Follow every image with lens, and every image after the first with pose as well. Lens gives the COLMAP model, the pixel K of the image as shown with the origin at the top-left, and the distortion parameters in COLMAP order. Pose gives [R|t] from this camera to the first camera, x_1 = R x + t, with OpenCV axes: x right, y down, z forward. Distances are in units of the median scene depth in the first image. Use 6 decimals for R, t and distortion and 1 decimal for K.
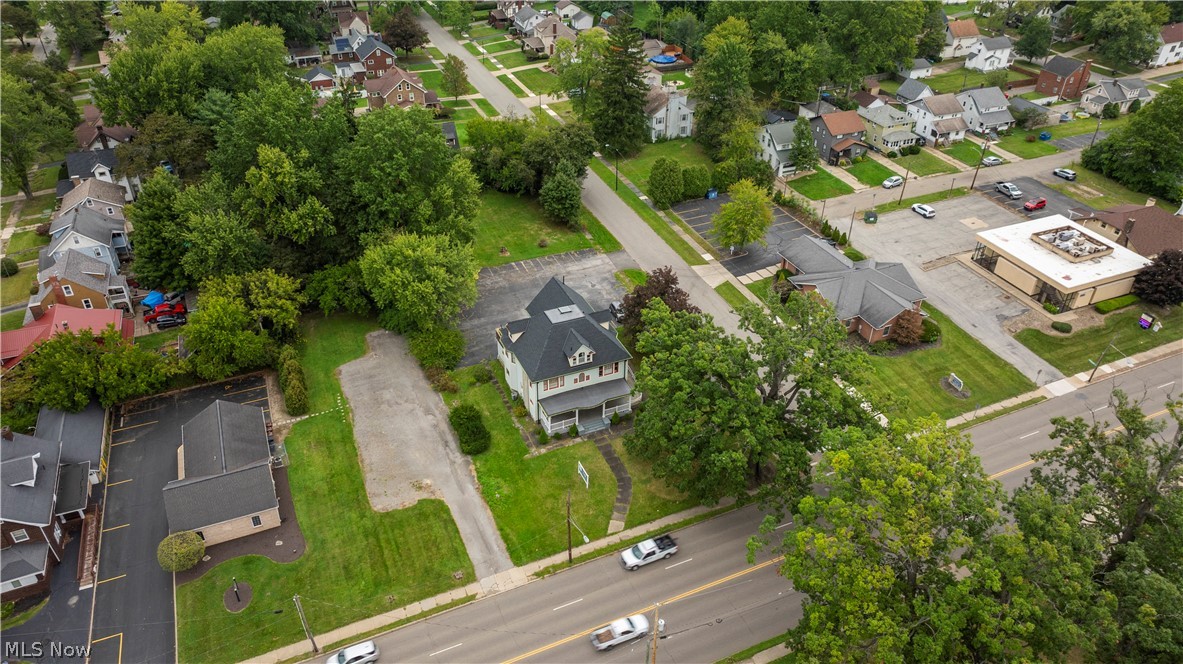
lens RADIAL K [[822.0, 0, 591.5], [0, 822.0, 332.0], [0, 0, 1]] dist [-0.019841, 0.003021]
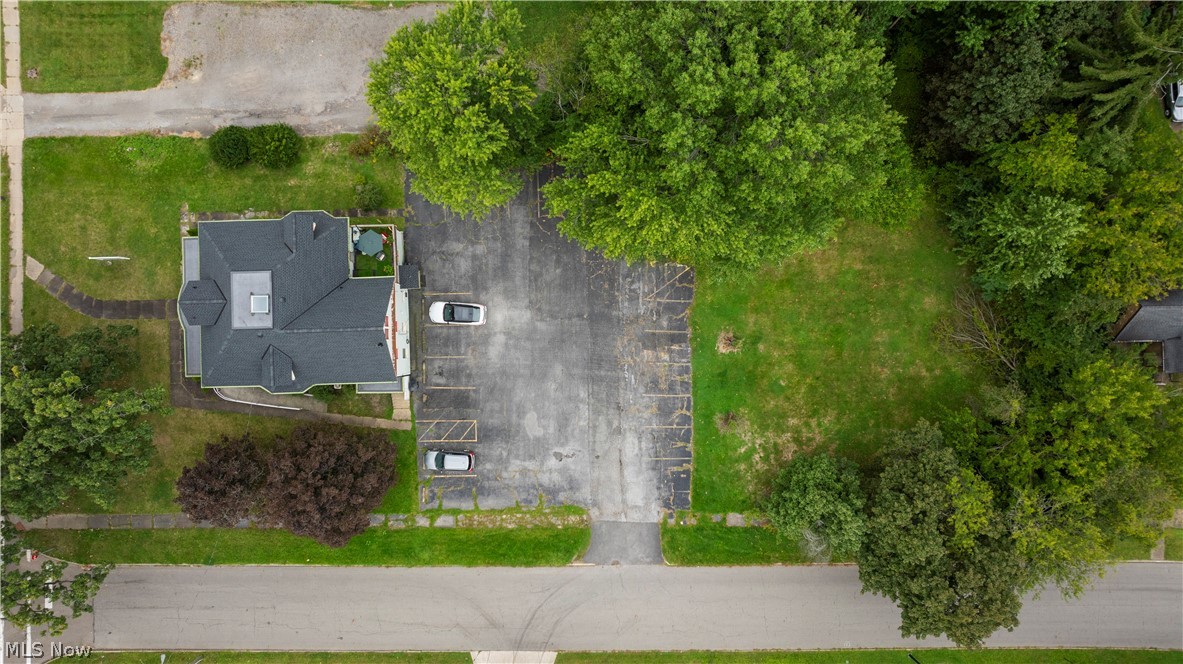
lens RADIAL K [[822.0, 0, 591.5], [0, 822.0, 332.0], [0, 0, 1]] dist [-0.019841, 0.003021]
pose [[-0.380187, 0.924838, -0.011509, -0.075847], [-0.534442, -0.209512, 0.818826, -0.491398], [0.754871, 0.317458, 0.573926, 0.637779]]
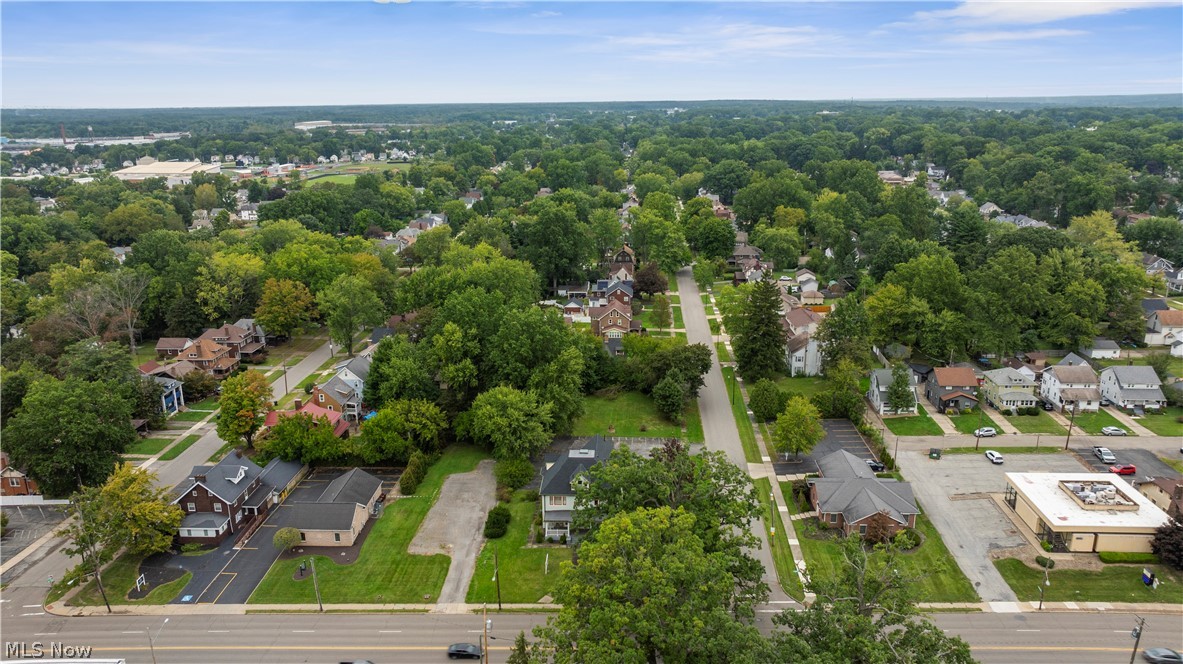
lens RADIAL K [[822.0, 0, 591.5], [0, 822.0, 332.0], [0, 0, 1]] dist [-0.019841, 0.003021]
pose [[0.899442, 0.101174, -0.425168, 0.402749], [-0.230320, 0.936510, -0.264388, 0.108289], [0.371425, 0.335727, 0.865639, -0.174429]]
